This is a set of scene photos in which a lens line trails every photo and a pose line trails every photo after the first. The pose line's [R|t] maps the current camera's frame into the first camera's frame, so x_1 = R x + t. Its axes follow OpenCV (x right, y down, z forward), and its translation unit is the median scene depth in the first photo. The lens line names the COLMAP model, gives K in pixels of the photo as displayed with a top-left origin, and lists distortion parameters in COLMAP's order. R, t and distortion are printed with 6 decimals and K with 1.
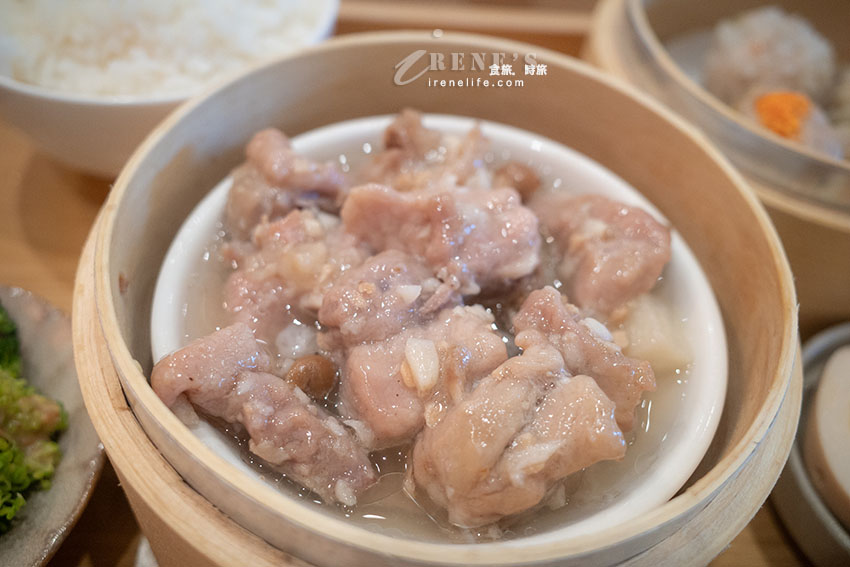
lens RADIAL K [[785.7, 0, 425.0], [0, 785.7, 283.5], [0, 0, 1]] dist [-0.005694, 0.012140]
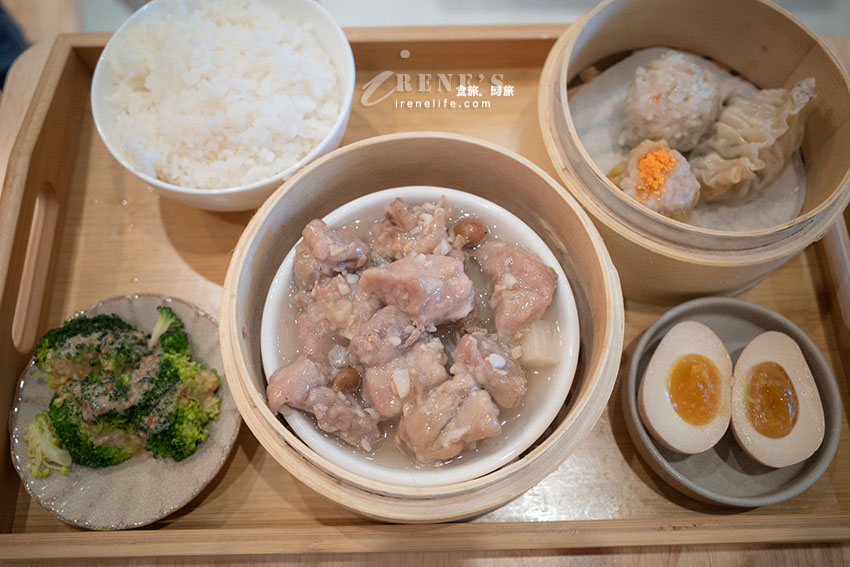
lens RADIAL K [[785.7, 0, 425.0], [0, 785.7, 283.5], [0, 0, 1]] dist [-0.005694, 0.012140]
pose [[0.994698, -0.009141, -0.102431, 0.237096], [0.043298, 0.940682, 0.336515, -0.725311], [0.093279, -0.339166, 0.936091, -0.675644]]
